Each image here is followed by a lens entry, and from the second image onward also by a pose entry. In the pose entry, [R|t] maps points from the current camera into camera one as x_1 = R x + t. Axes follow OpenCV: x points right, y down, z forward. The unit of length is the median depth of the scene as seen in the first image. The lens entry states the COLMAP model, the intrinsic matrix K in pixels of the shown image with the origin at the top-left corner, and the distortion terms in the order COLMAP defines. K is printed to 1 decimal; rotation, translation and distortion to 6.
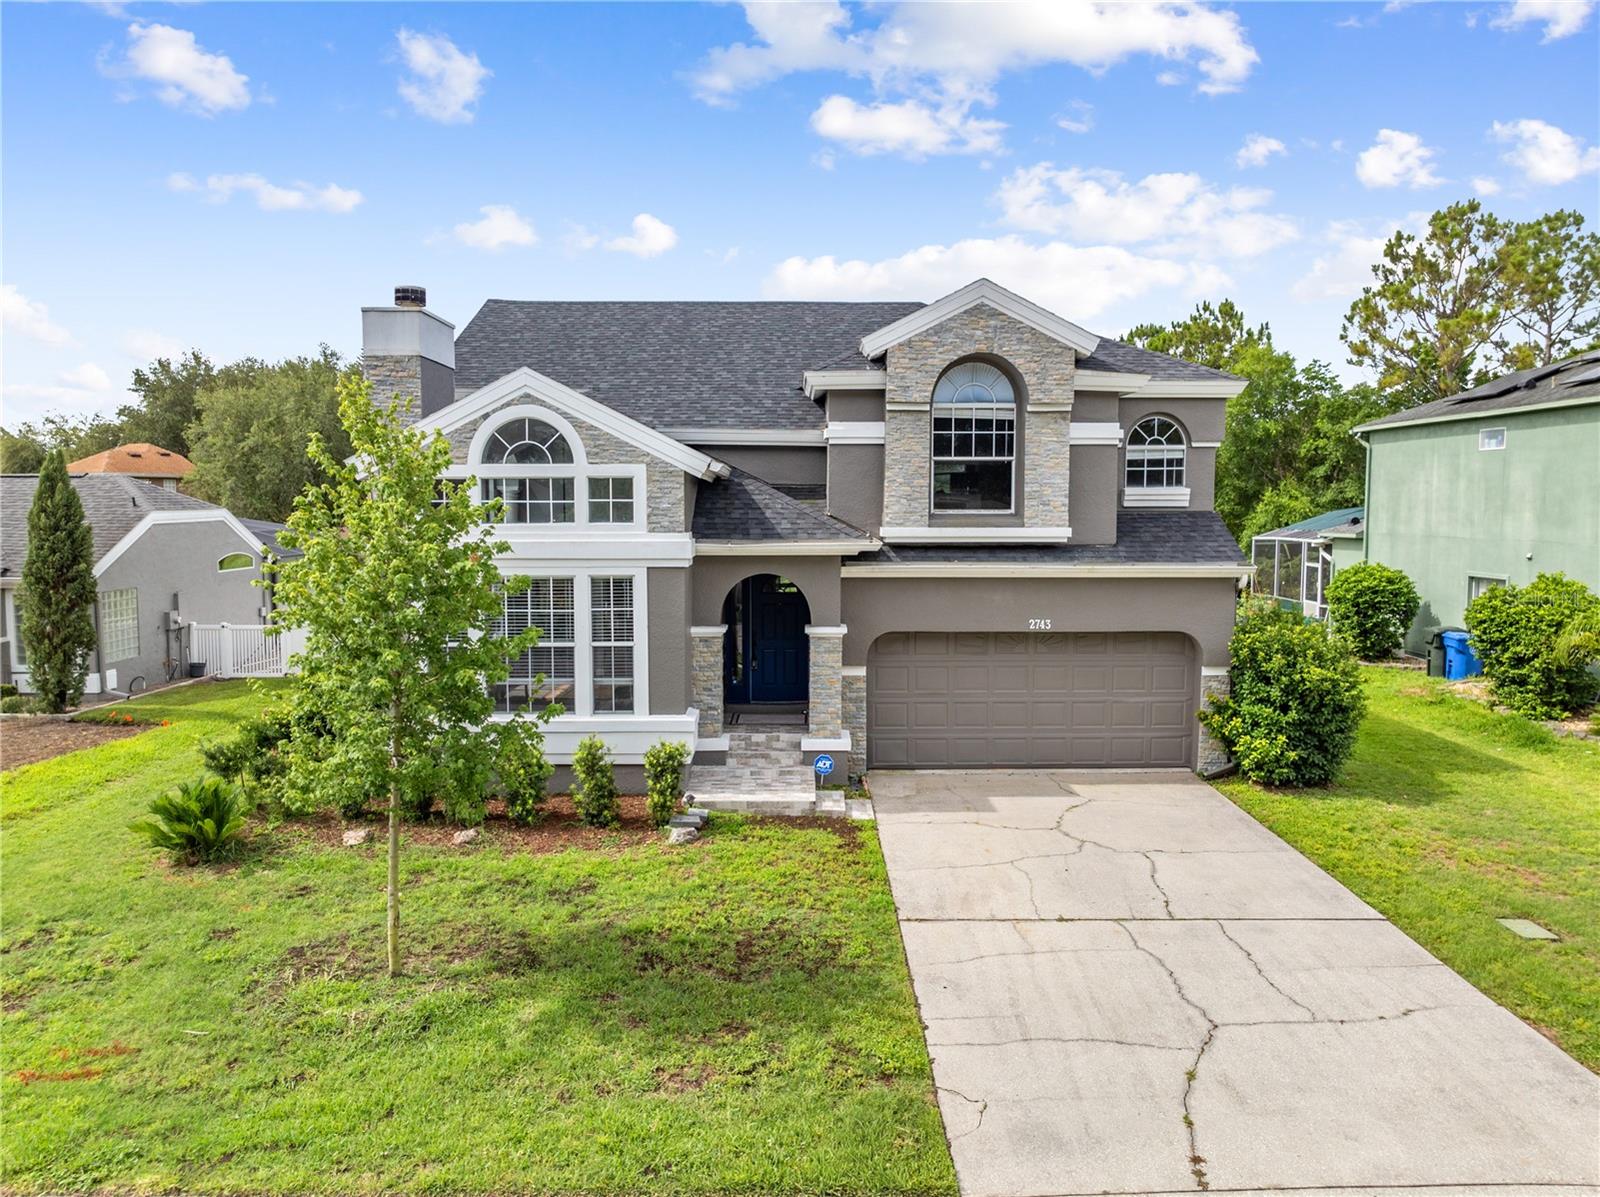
lens RADIAL K [[1125.4, 0, 808.1], [0, 1125.4, 596.4], [0, 0, 1]] dist [-0.040828, 0.005602]
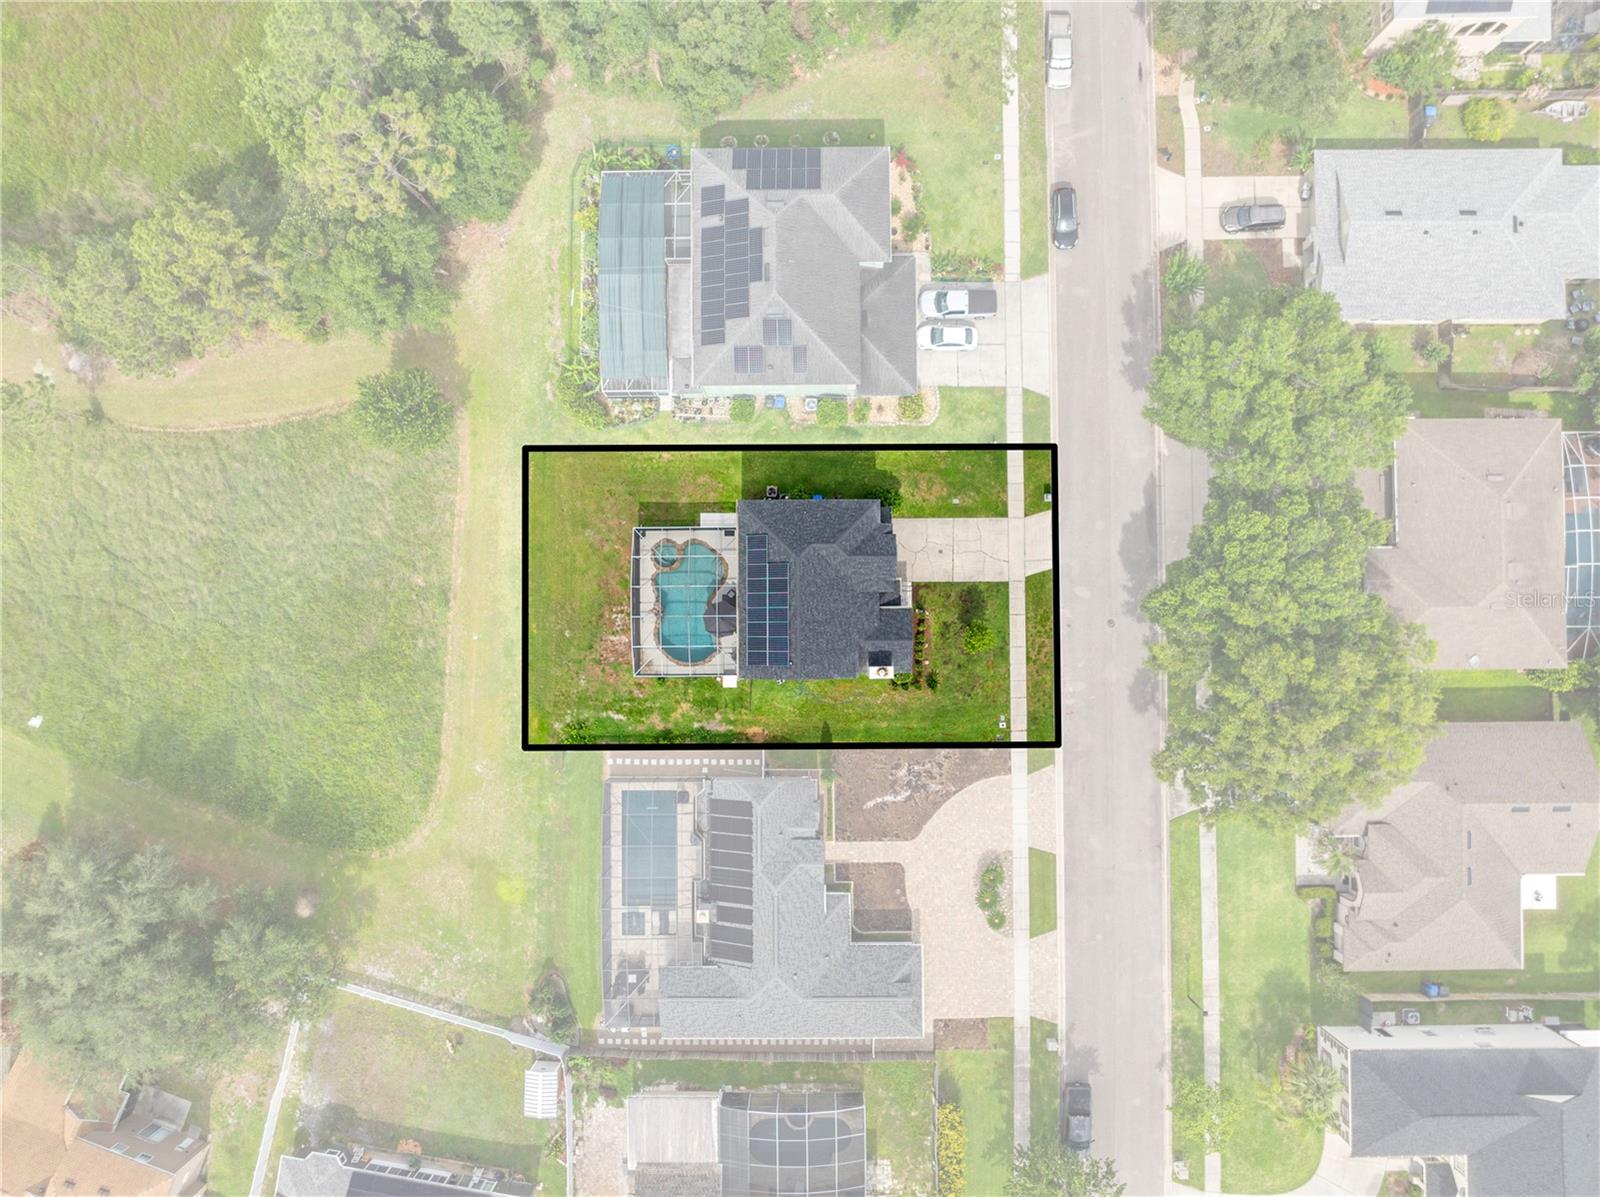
lens RADIAL K [[1125.0, 0, 808.4], [0, 1125.0, 597.0], [0, 0, 1]] dist [-0.010175, -0.059841]
pose [[0.007026, -0.999665, 0.024908, -0.156594], [0.091016, 0.025444, 0.995524, -5.218701], [-0.995825, -0.004727, 0.091165, 0.890723]]
